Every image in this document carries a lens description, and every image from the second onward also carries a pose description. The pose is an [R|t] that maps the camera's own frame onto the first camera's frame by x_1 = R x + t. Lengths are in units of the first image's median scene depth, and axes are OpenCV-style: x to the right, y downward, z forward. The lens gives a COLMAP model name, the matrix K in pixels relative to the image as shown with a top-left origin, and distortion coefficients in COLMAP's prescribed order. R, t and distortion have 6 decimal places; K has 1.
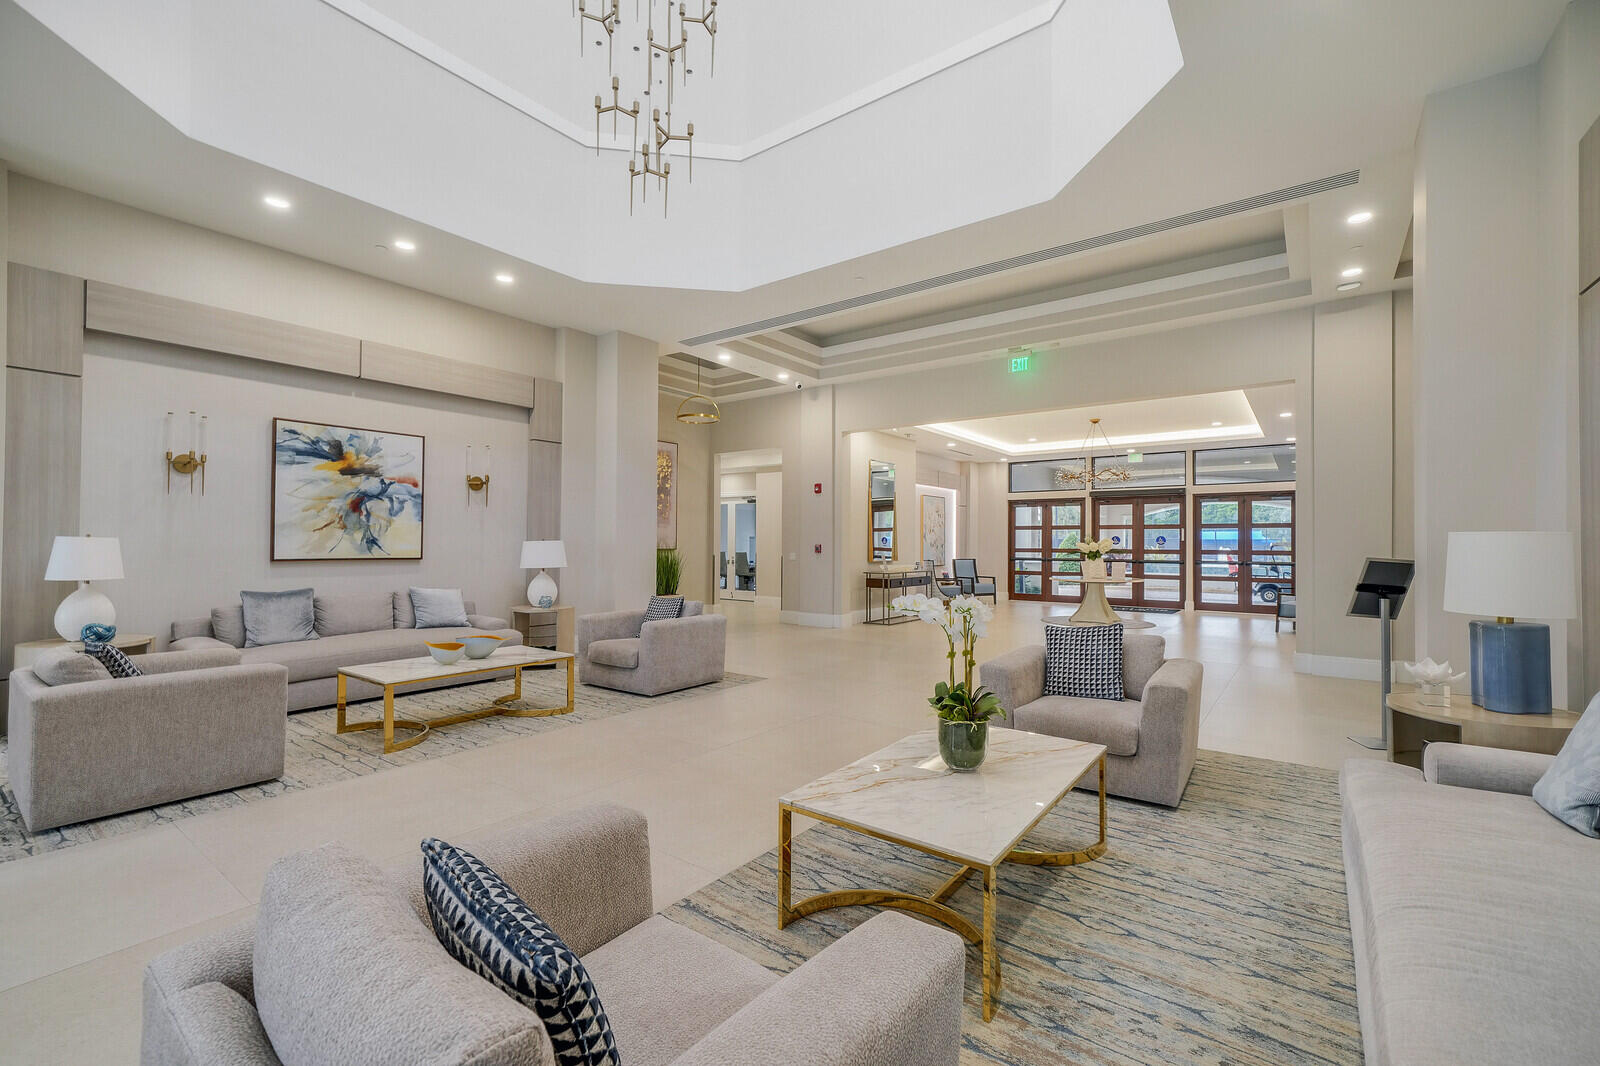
lens RADIAL K [[690.0, 0, 795.5], [0, 690.0, 546.4], [0, 0, 1]] dist [0.000327, -0.000122]
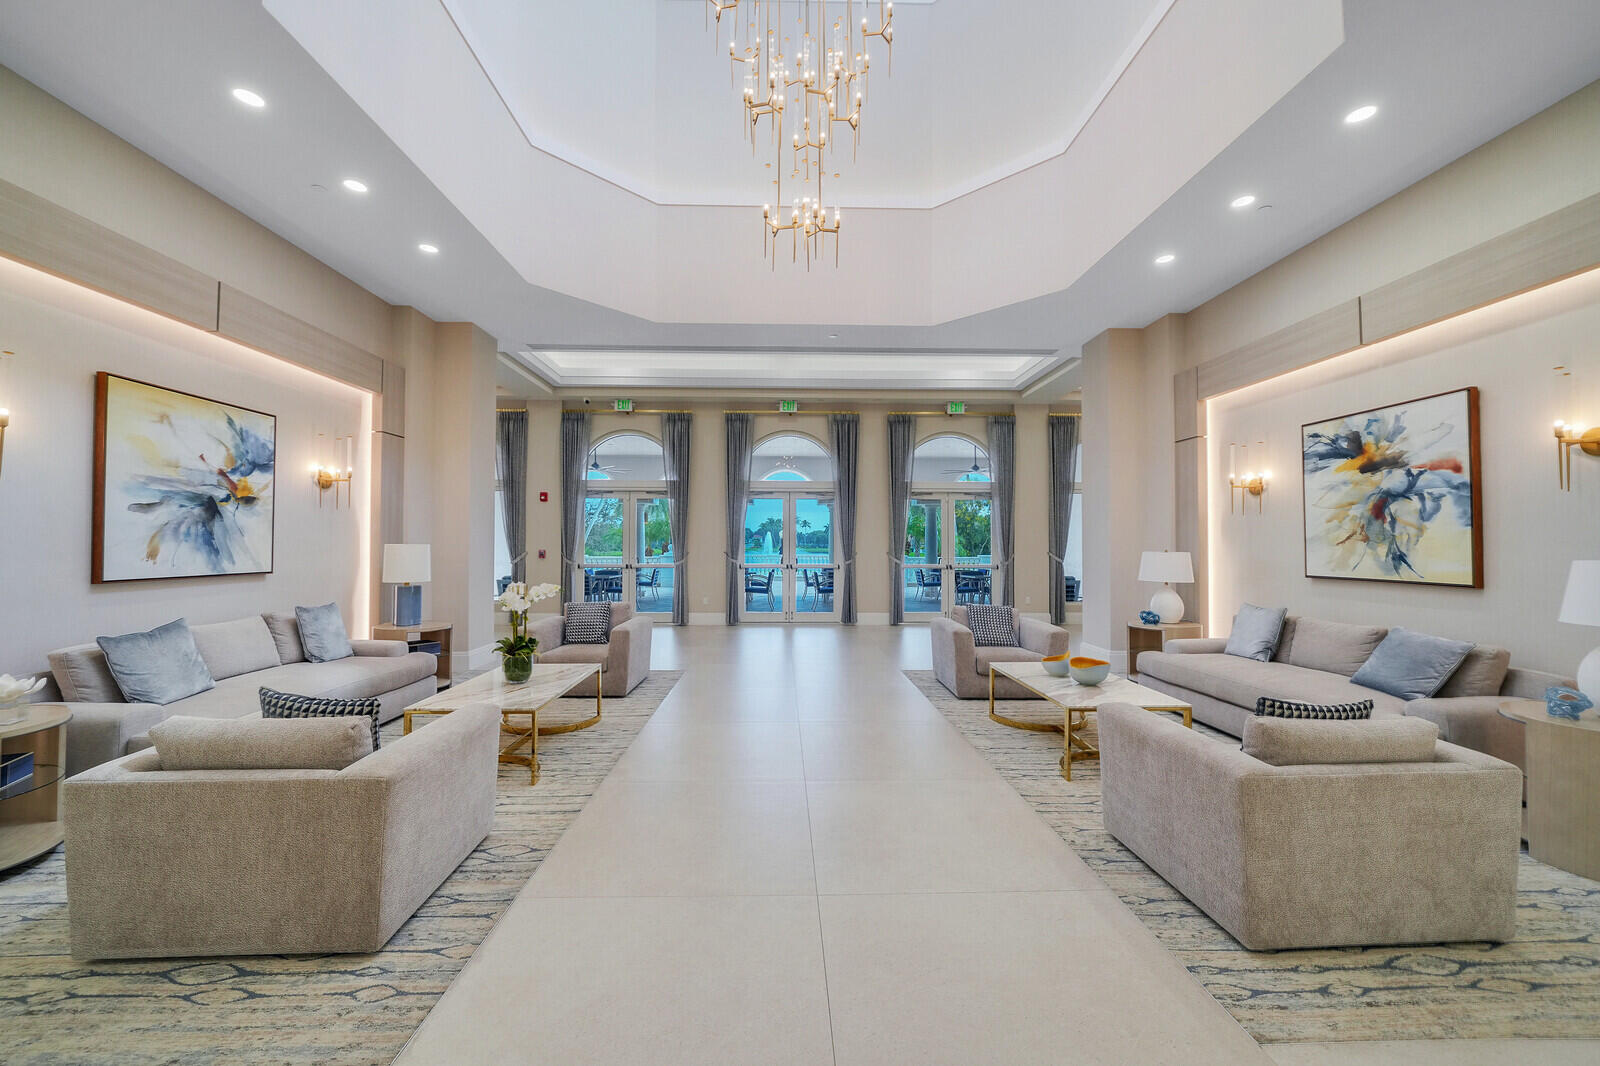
lens RADIAL K [[605.5, 0, 797.6], [0, 605.5, 534.4], [0, 0, 1]] dist [0.000259, -0.000002]
pose [[-0.779140, -0.016006, -0.626646, 0.269050], [-0.006133, 0.999821, -0.017911, -0.016175], [0.626820, -0.010112, -0.779099, 1.077212]]
